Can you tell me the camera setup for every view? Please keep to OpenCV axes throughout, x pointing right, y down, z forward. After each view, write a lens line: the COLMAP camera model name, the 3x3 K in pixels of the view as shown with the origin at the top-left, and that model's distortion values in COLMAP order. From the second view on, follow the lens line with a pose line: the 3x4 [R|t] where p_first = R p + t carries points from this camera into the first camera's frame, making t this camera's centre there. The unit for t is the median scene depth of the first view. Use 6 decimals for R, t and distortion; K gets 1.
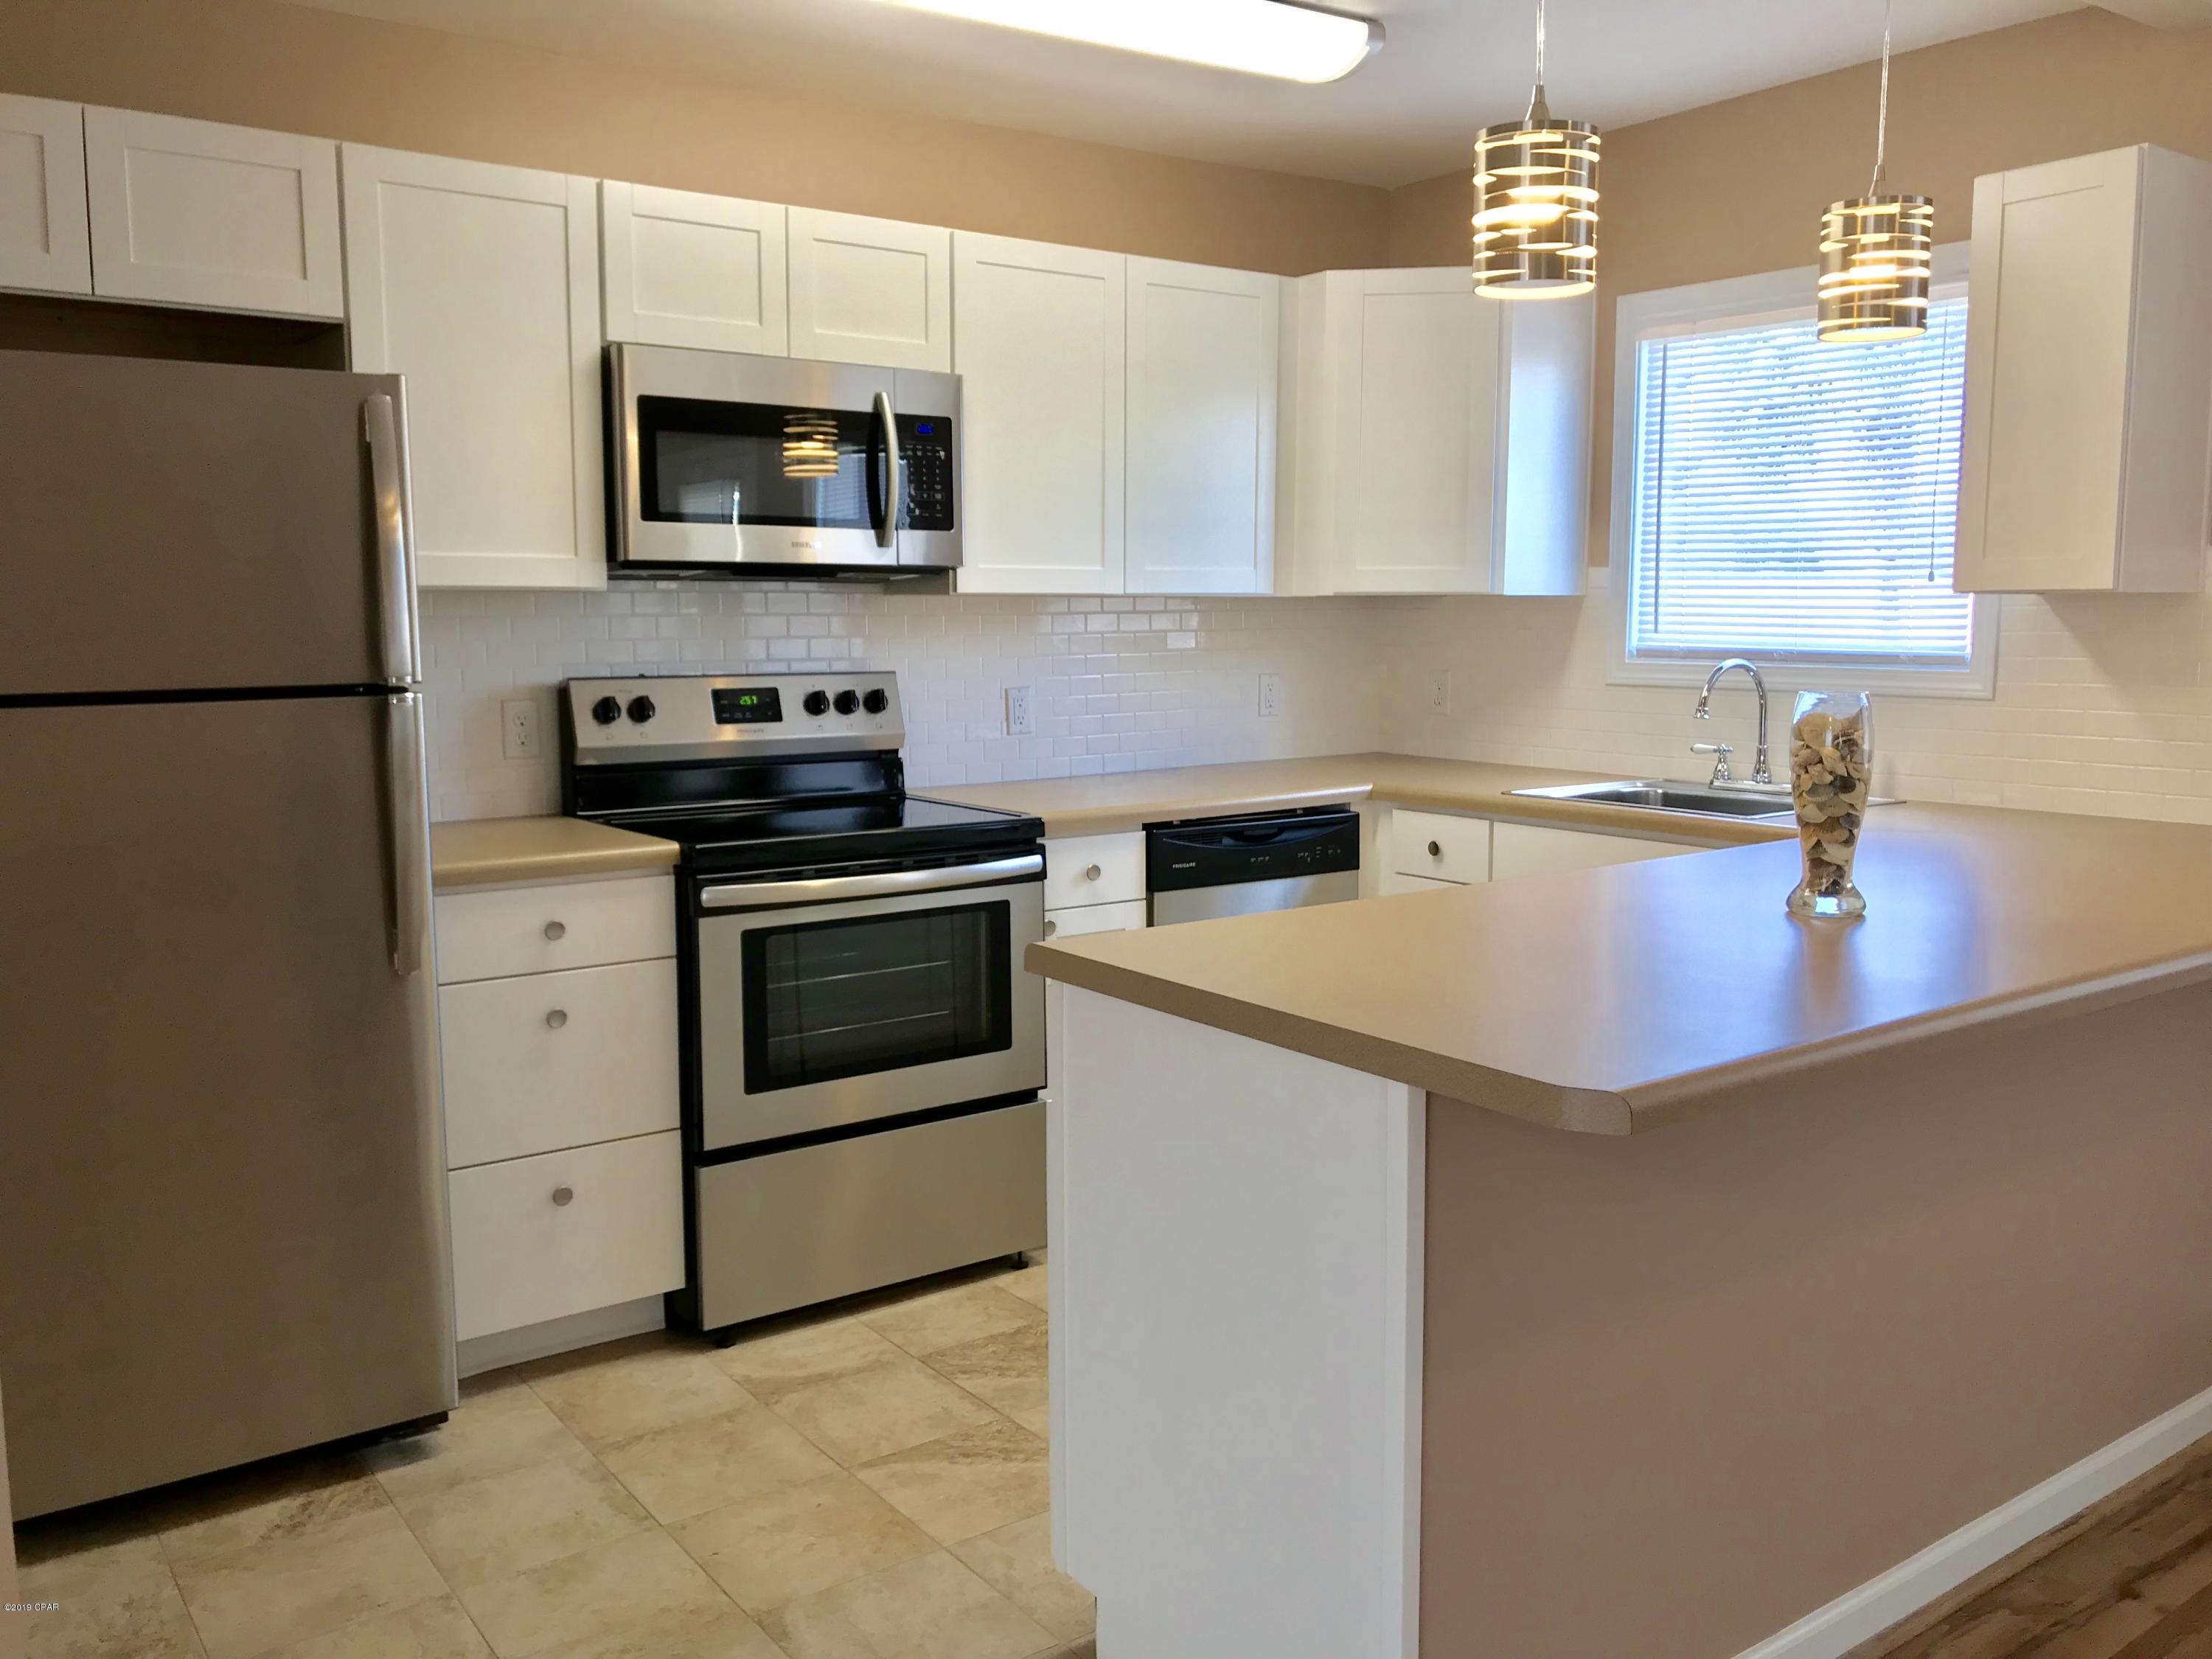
lens RADIAL K [[1918.8, 0, 1106.0], [0, 1918.8, 829.5], [0, 0, 1]] dist [0.046929, -0.001929]
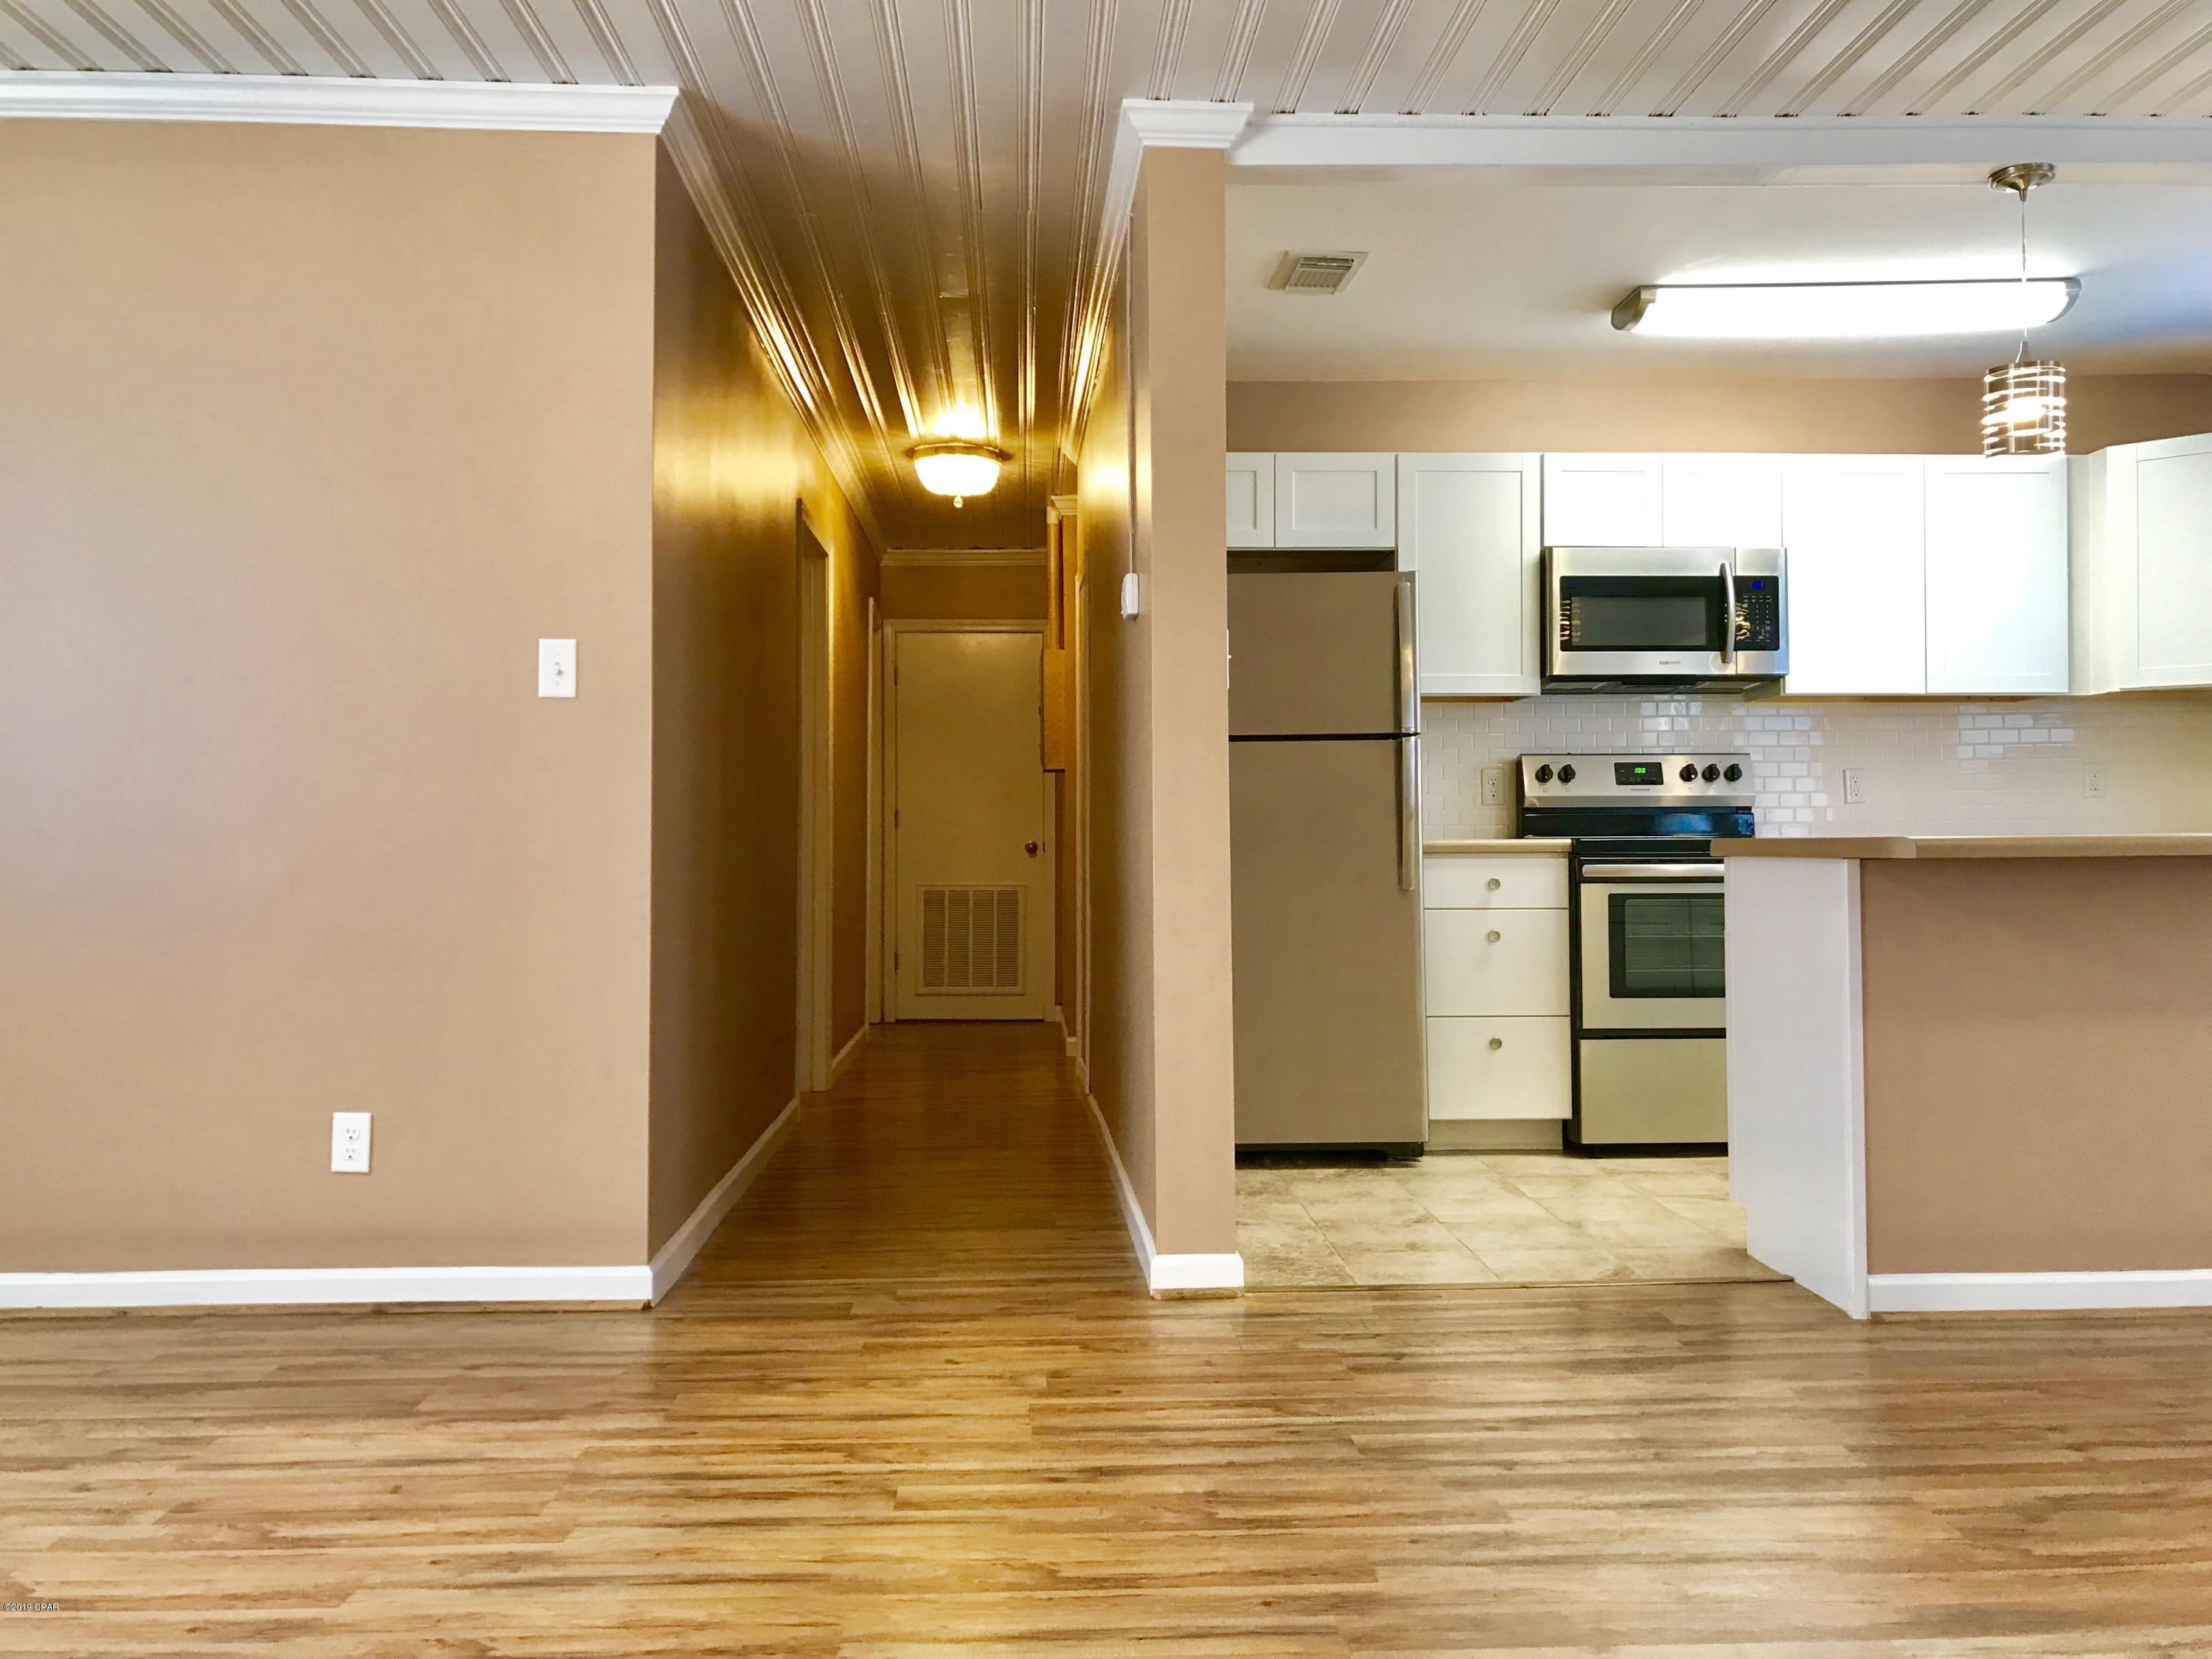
lens RADIAL K [[1849.5, 0, 1106.0], [0, 1849.5, 829.5], [0, 0, 1]] dist [0.011702, 0.004736]
pose [[0.847384, -0.010707, -0.530873, 0.268316], [-0.050489, 0.993642, -0.100632, 0.170507], [0.528575, 0.112077, 0.841455, -0.518561]]
